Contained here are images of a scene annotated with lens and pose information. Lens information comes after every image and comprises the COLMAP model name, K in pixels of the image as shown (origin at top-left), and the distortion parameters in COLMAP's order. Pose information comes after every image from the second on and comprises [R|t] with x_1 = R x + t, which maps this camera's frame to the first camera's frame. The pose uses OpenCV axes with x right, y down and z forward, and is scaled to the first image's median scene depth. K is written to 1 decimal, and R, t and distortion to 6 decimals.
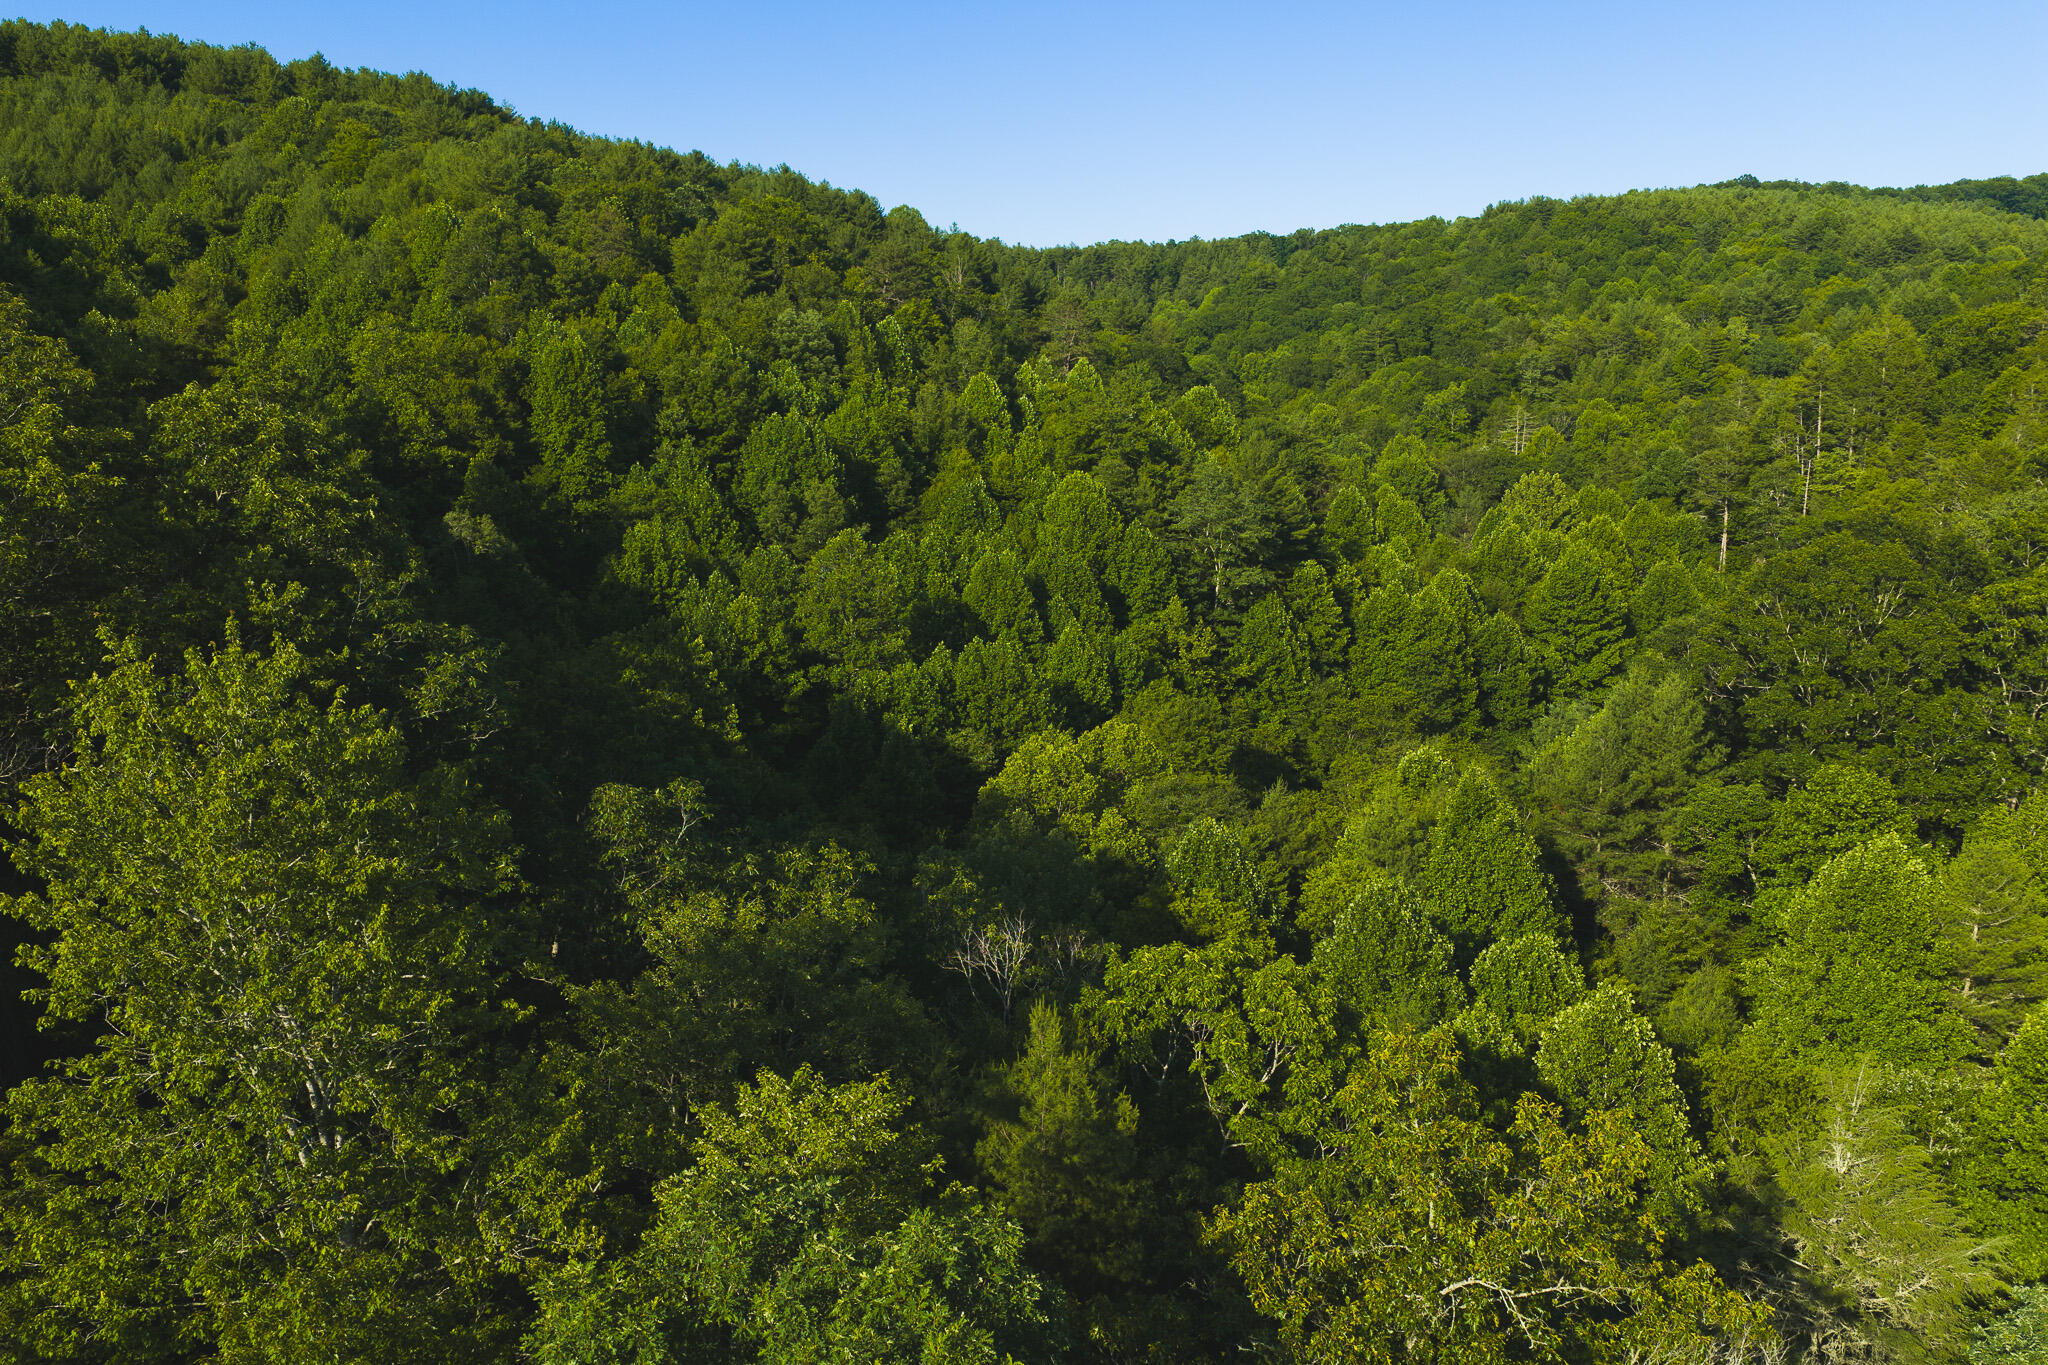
lens RADIAL K [[1686.2, 0, 1025.1], [0, 1686.2, 685.7], [0, 0, 1]] dist [0.003837, -0.006578]
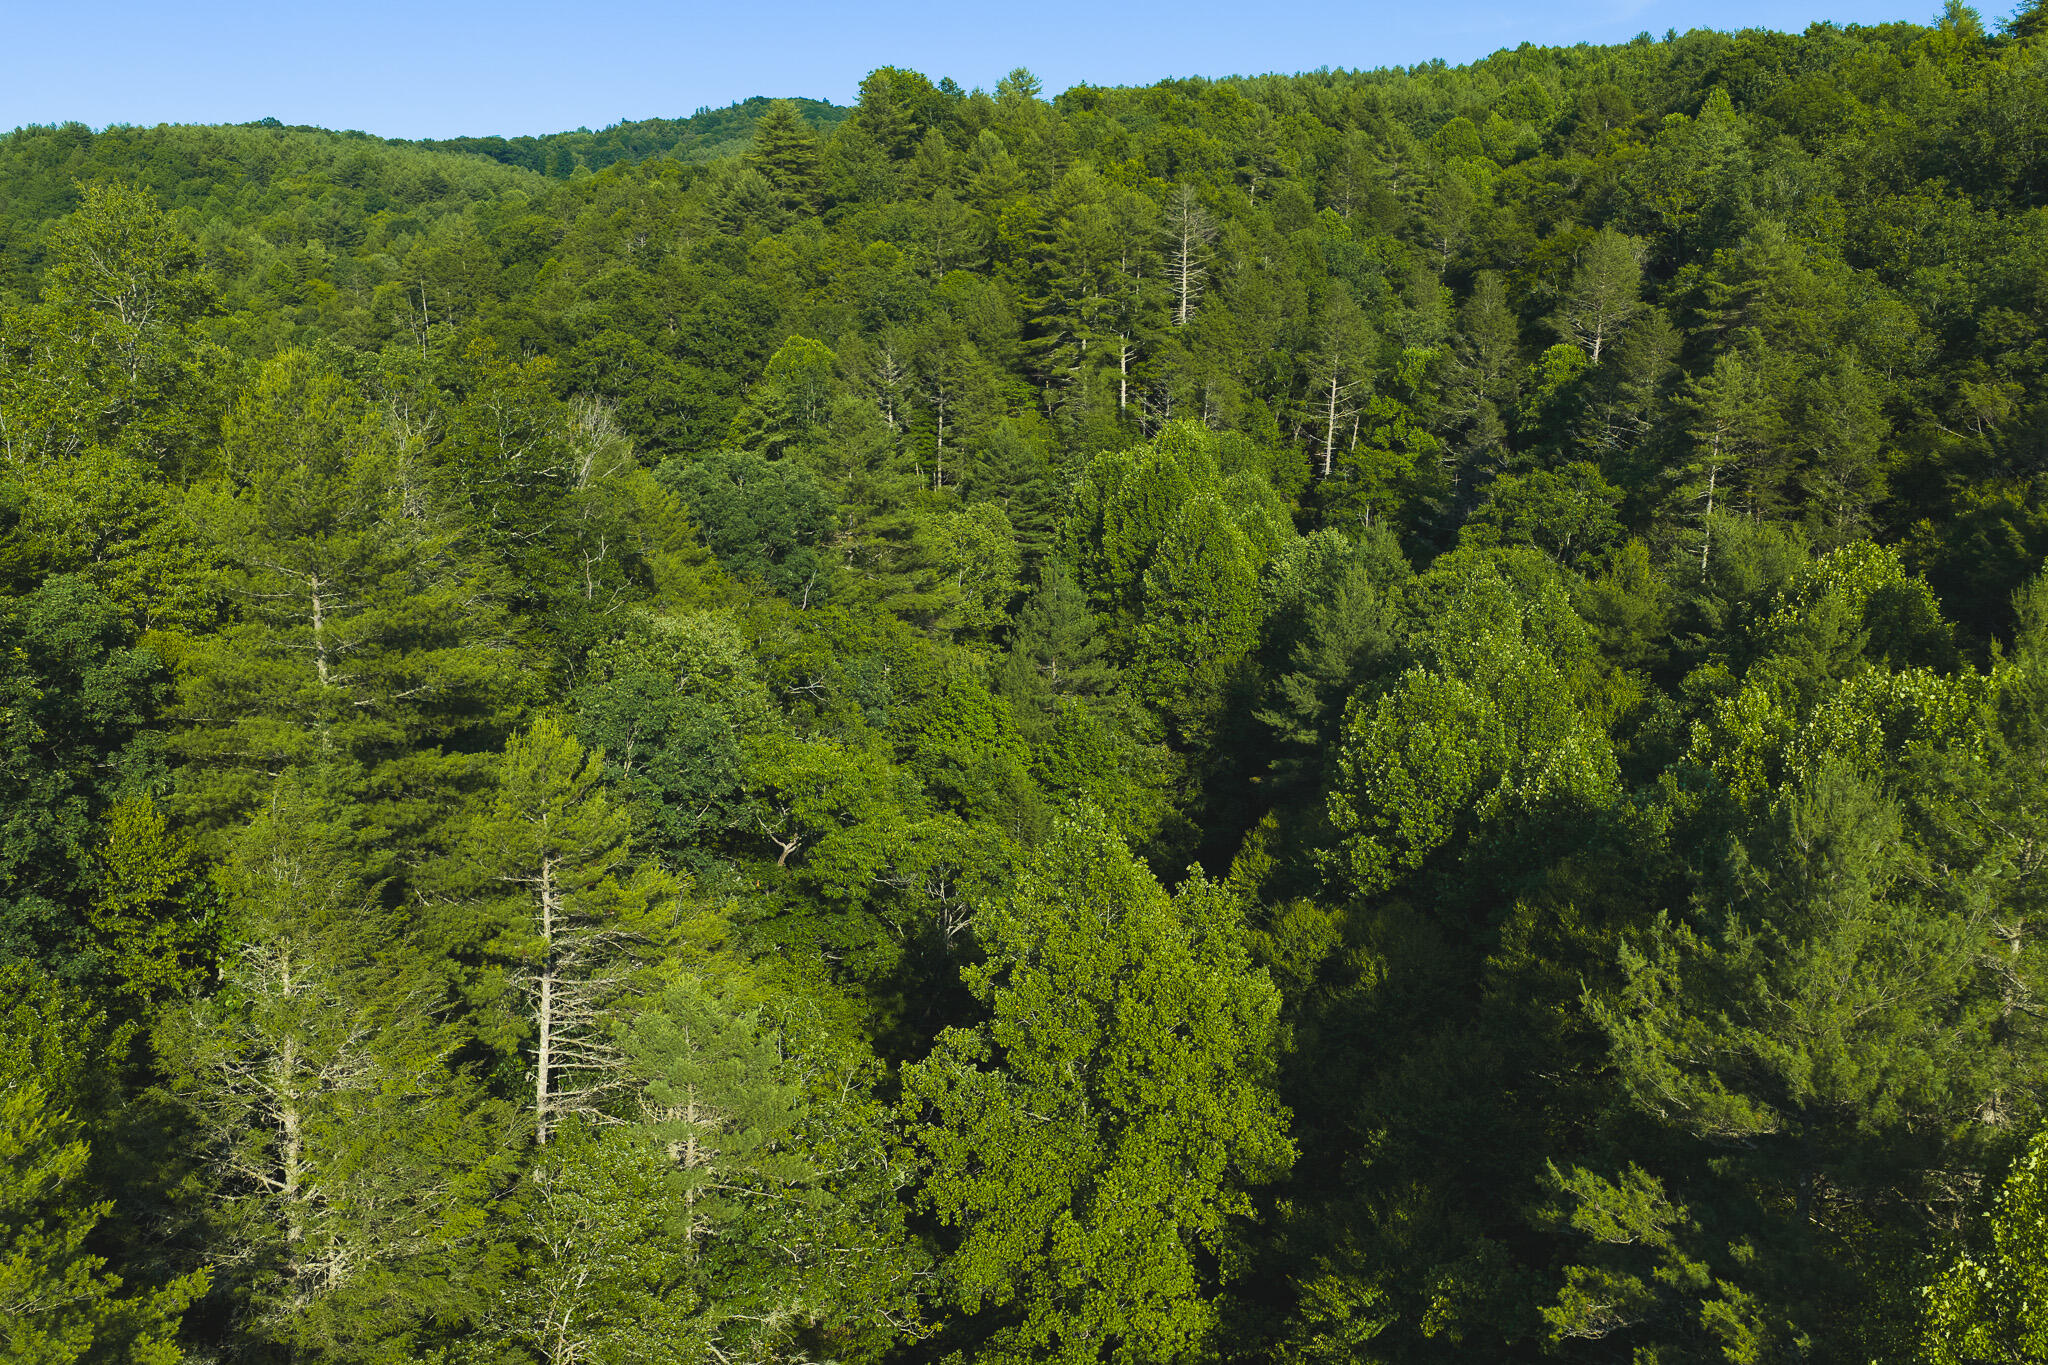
lens RADIAL K [[1686.2, 0, 1027.8], [0, 1686.2, 680.0], [0, 0, 1]] dist [0.003837, -0.006578]
pose [[0.692223, -0.160137, 0.703693, -0.075541], [0.142630, 0.986195, 0.084120, 0.038710], [-0.707449, 0.042138, 0.705507, -0.105623]]
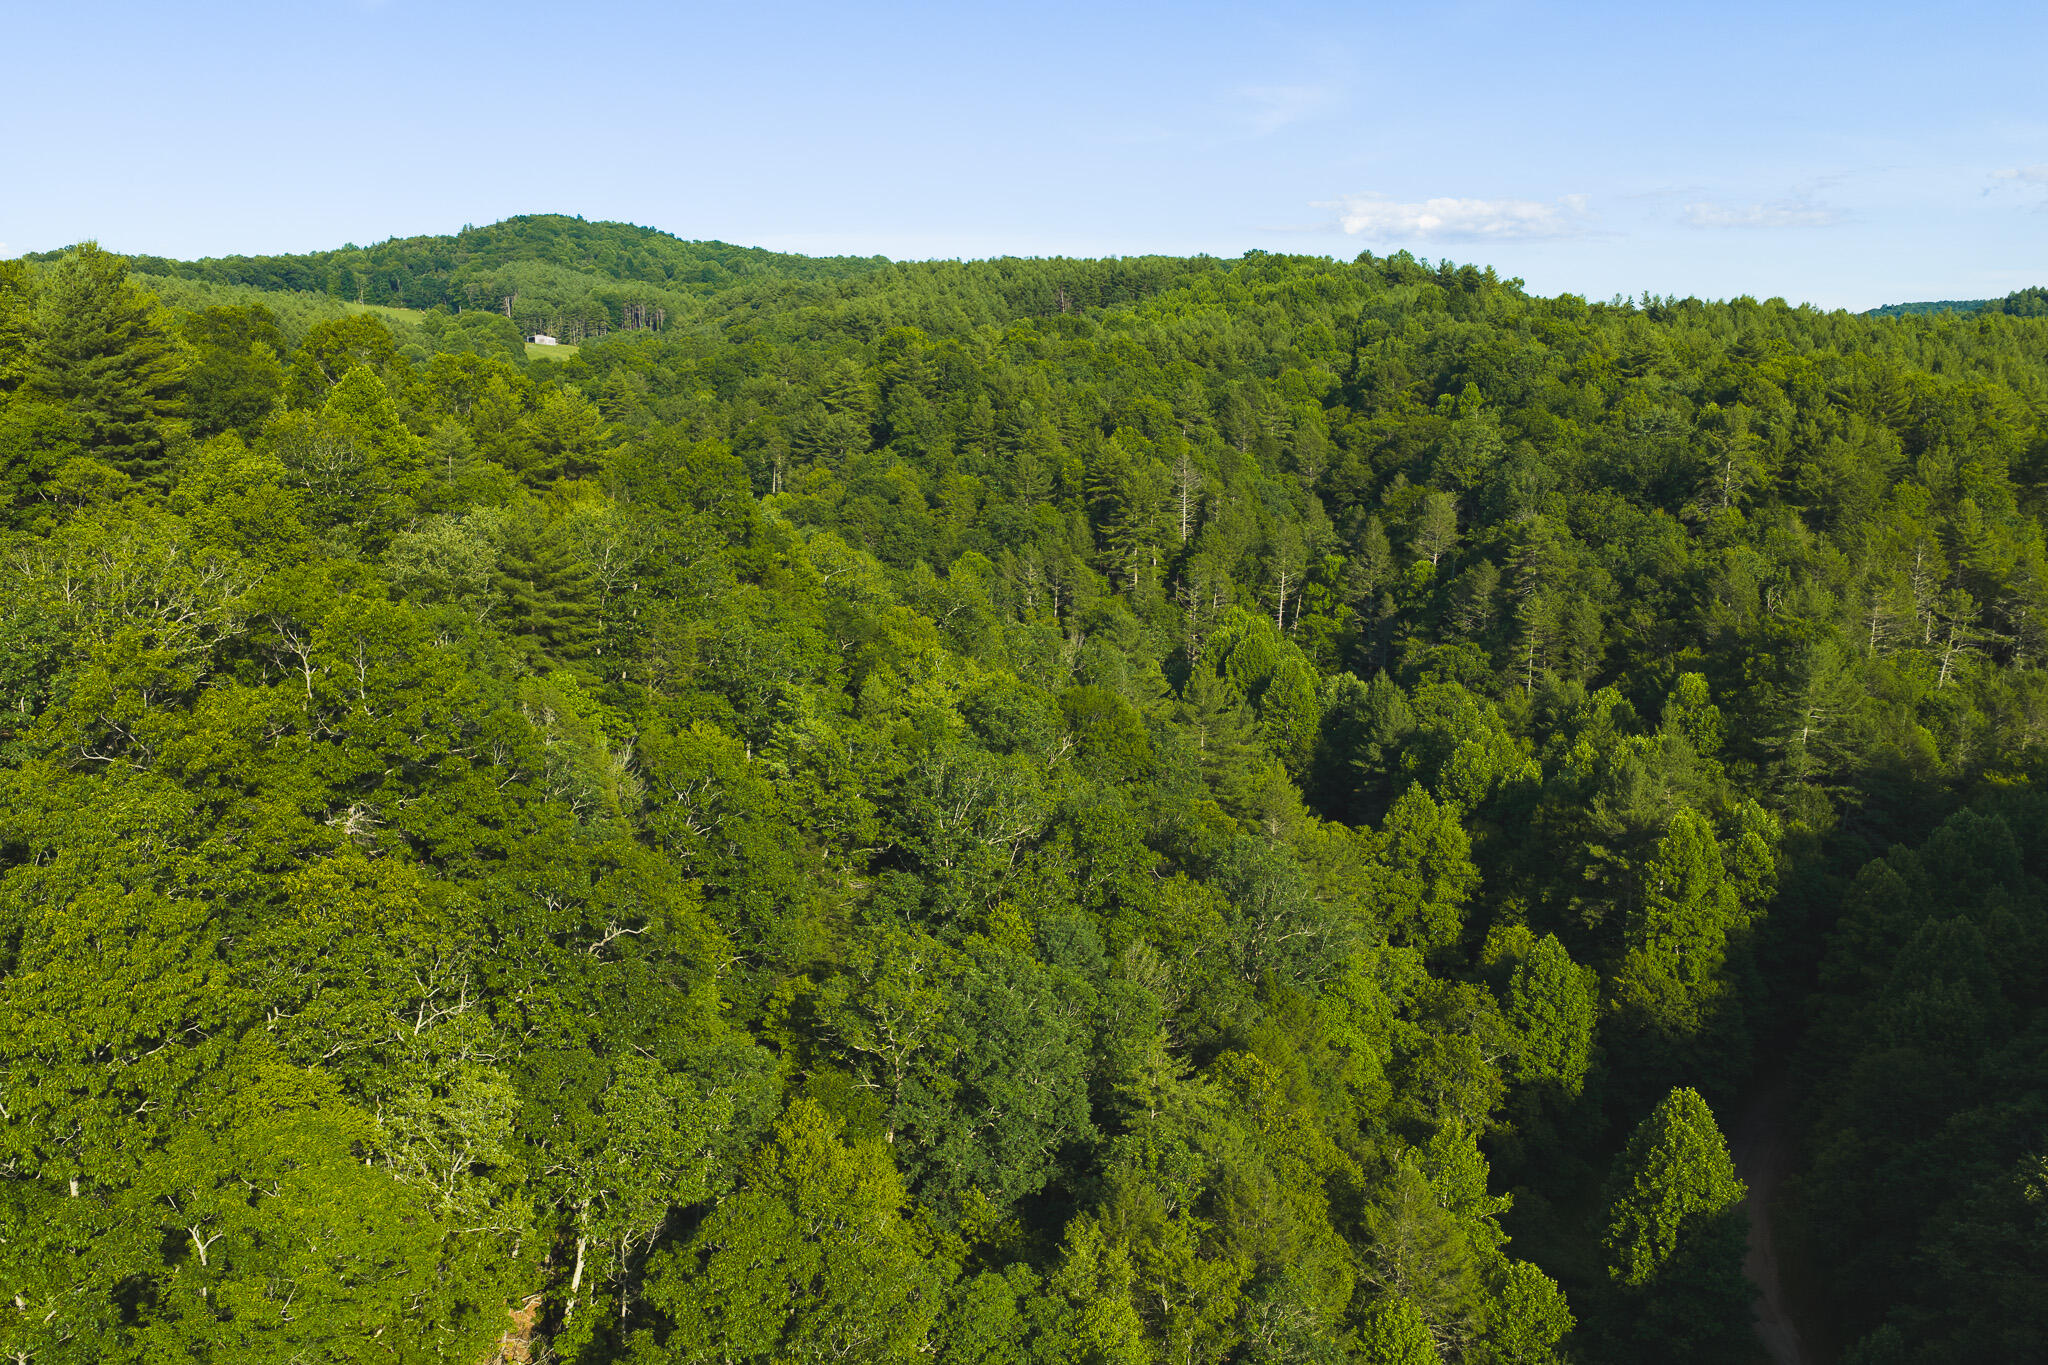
lens RADIAL K [[1686.2, 0, 1024.2], [0, 1686.2, 683.9], [0, 0, 1]] dist [0.003837, -0.006578]
pose [[0.550424, -0.149187, 0.821448, -0.141493], [0.162904, 0.984185, 0.069586, 0.028055], [-0.818838, 0.095515, 0.566022, -0.121943]]
